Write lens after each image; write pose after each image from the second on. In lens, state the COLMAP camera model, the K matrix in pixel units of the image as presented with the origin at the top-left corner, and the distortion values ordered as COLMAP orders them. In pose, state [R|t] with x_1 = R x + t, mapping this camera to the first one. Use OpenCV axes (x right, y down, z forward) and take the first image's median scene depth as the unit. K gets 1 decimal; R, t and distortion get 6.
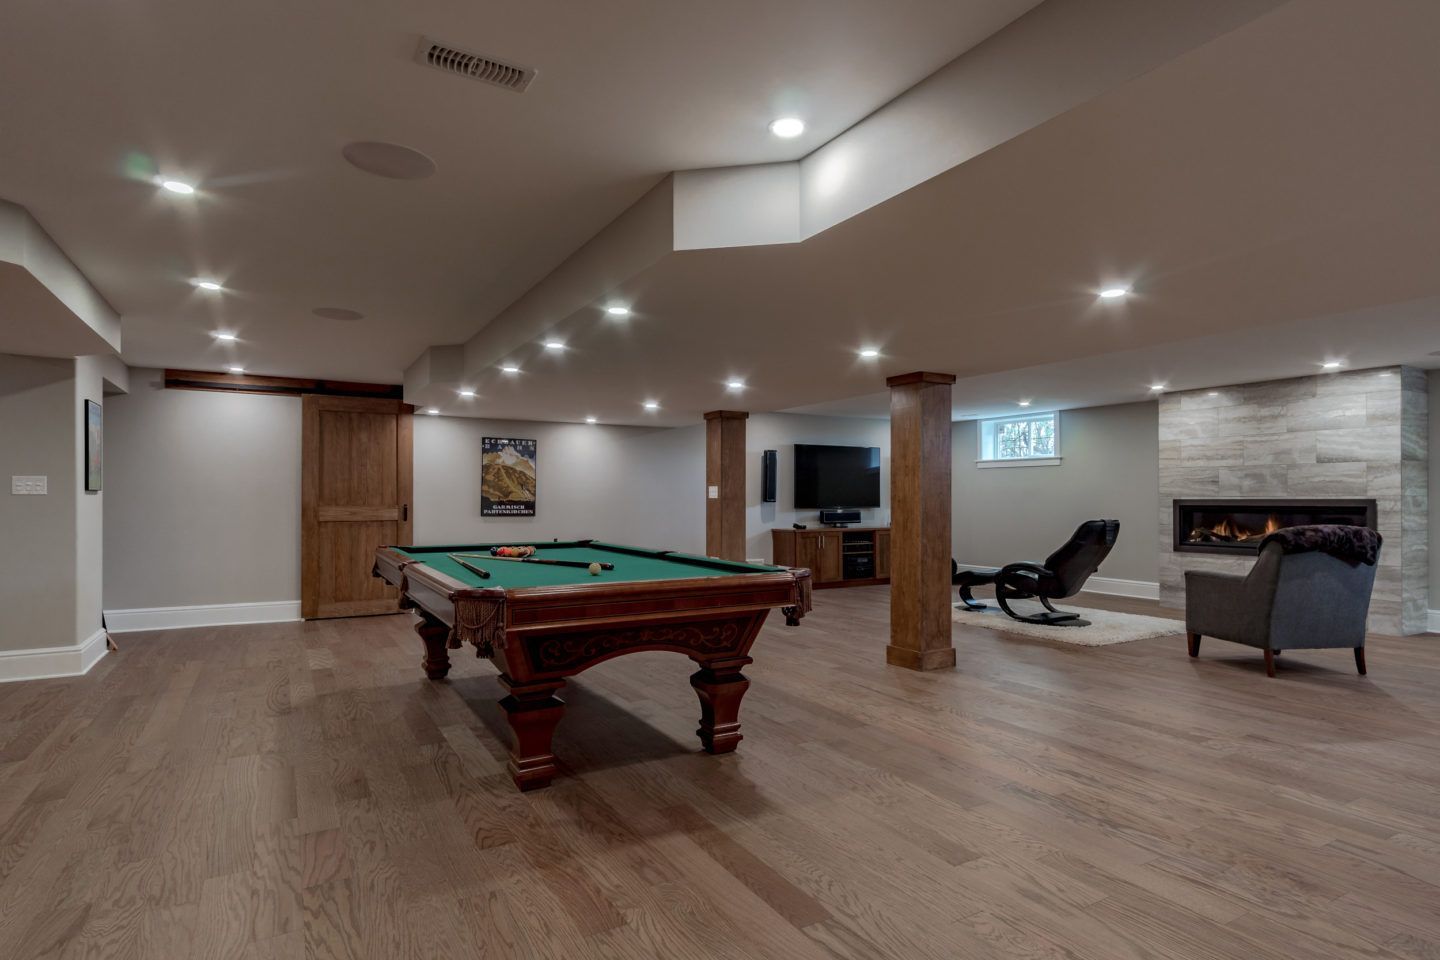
lens RADIAL K [[767.5, 0, 721.2], [0, 767.5, 491.8], [0, 0, 1]] dist [0.002460, 0.000869]
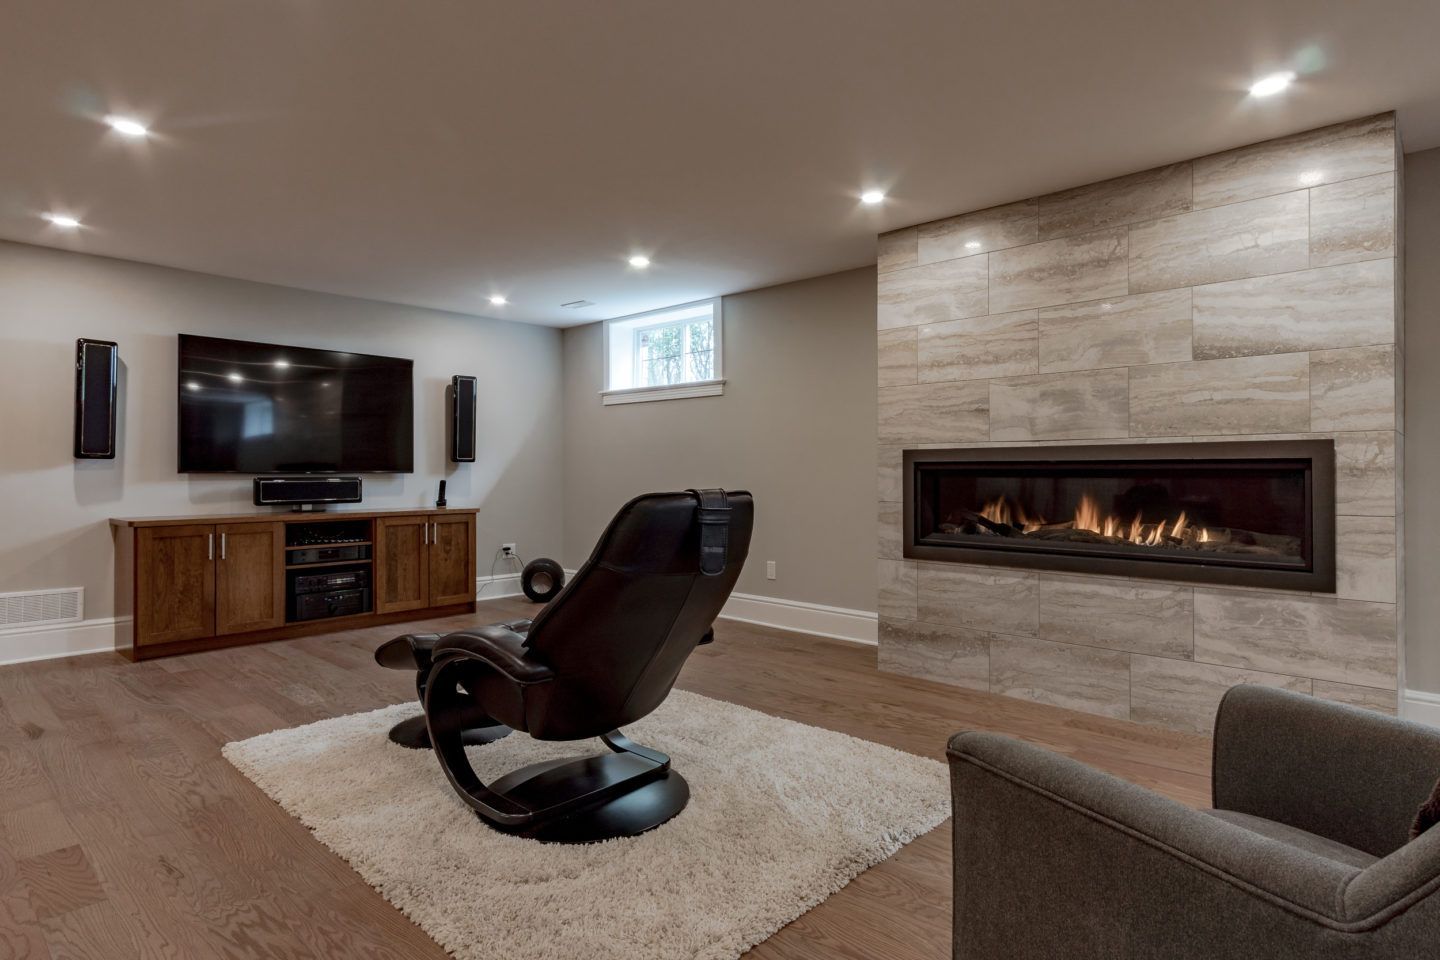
lens RADIAL K [[775.4, 0, 718.8], [0, 775.4, 466.4], [0, 0, 1]] dist [0.001840, 0.000475]
pose [[0.956103, 0.002417, 0.293020, 0.358607], [-0.002712, 0.999996, 0.000598, 0.021524], [-0.293017, -0.001366, 0.956106, 0.608290]]
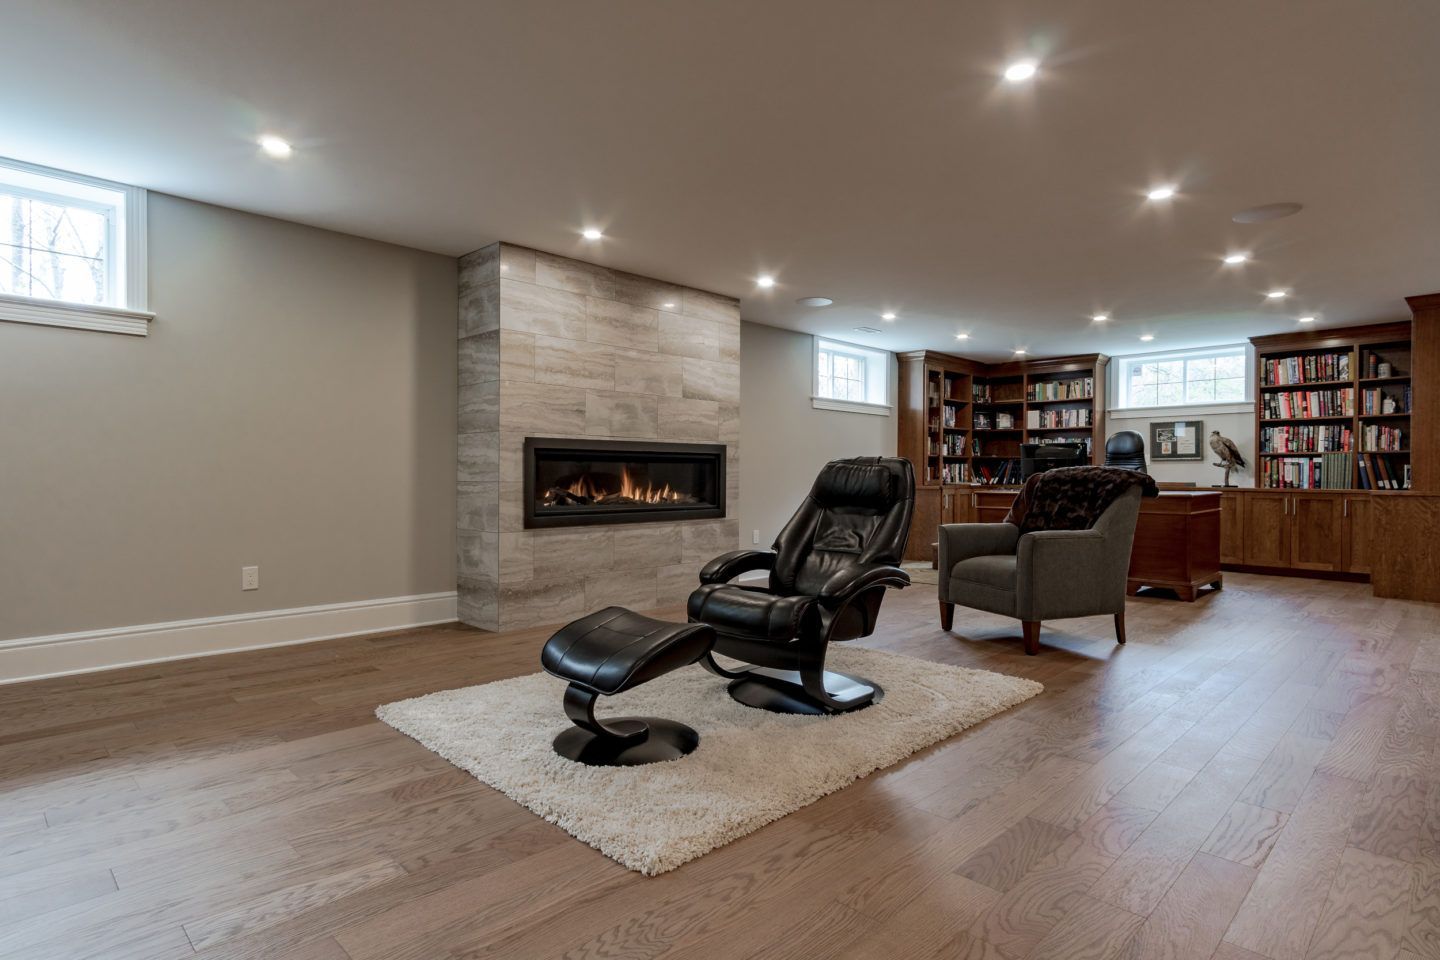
lens RADIAL K [[756.9, 0, 714.9], [0, 756.9, 478.4], [0, 0, 1]] dist [0.003043, 0.000288]
pose [[-0.256887, -0.006612, 0.966419, 0.013524], [-0.012505, 0.999916, 0.003517, 0.039103], [-0.966361, -0.011181, -0.256948, 1.079621]]
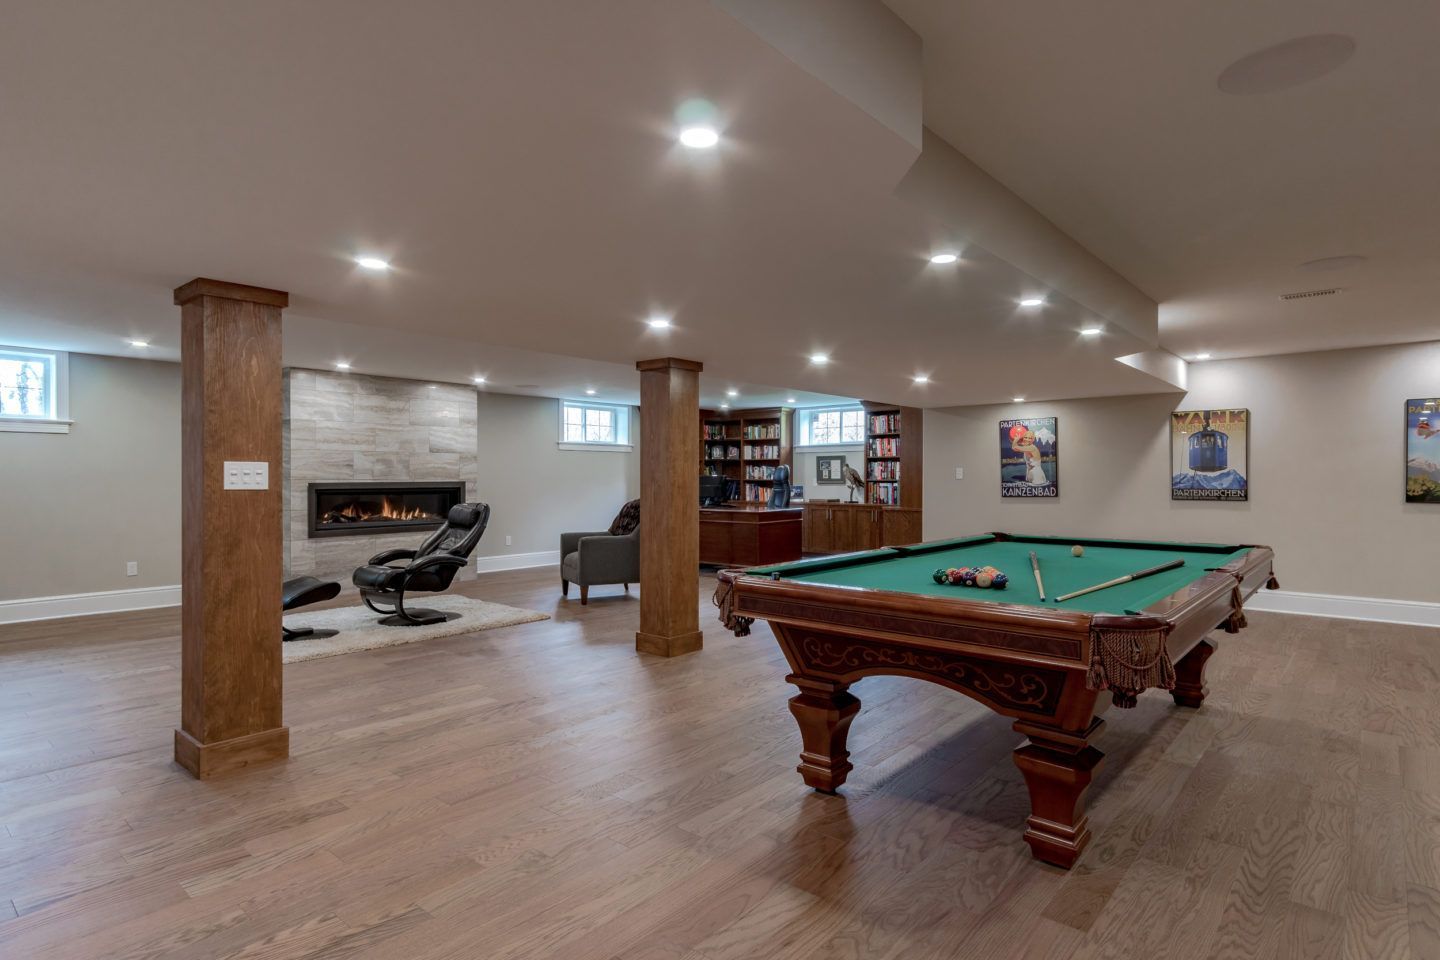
lens RADIAL K [[766.8, 0, 717.8], [0, 766.8, 478.0], [0, 0, 1]] dist [0.004612, 0.000634]
pose [[-0.327003, -0.002295, 0.945021, -0.498241], [-0.006687, 0.999978, 0.000115, 0.000272], [-0.945000, -0.006282, -0.327011, 0.893143]]
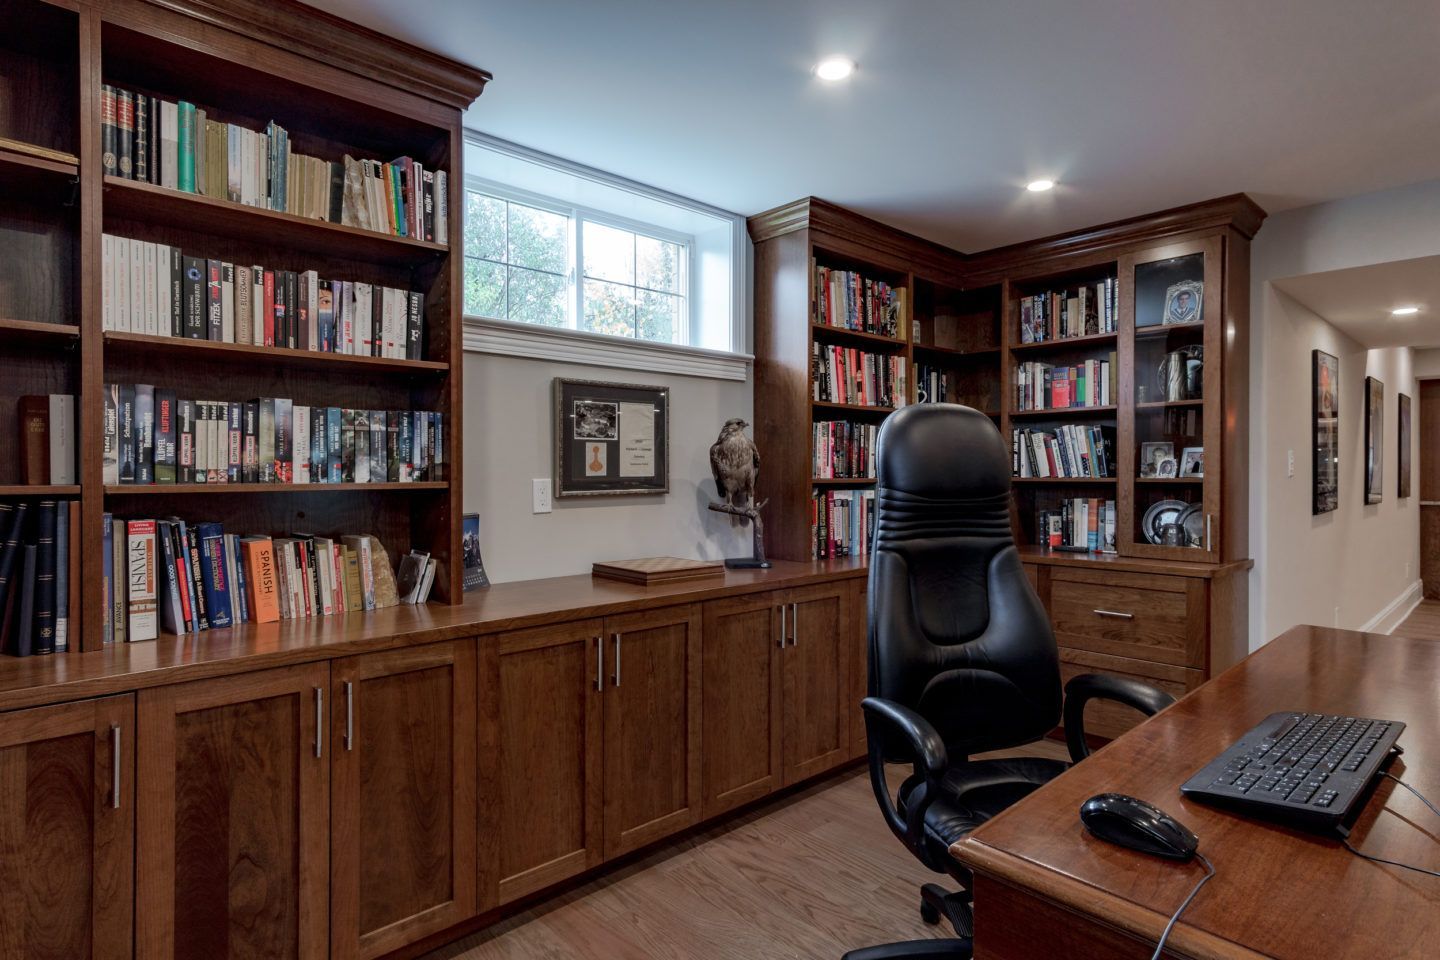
lens RADIAL K [[756.9, 0, 714.9], [0, 756.9, 478.4], [0, 0, 1]] dist [0.003043, 0.000288]
pose [[-0.977426, 0.000713, -0.211278, 0.910030], [0.000652, 1.000000, 0.000361, 0.000558], [0.211278, 0.000216, -0.977426, 0.547853]]
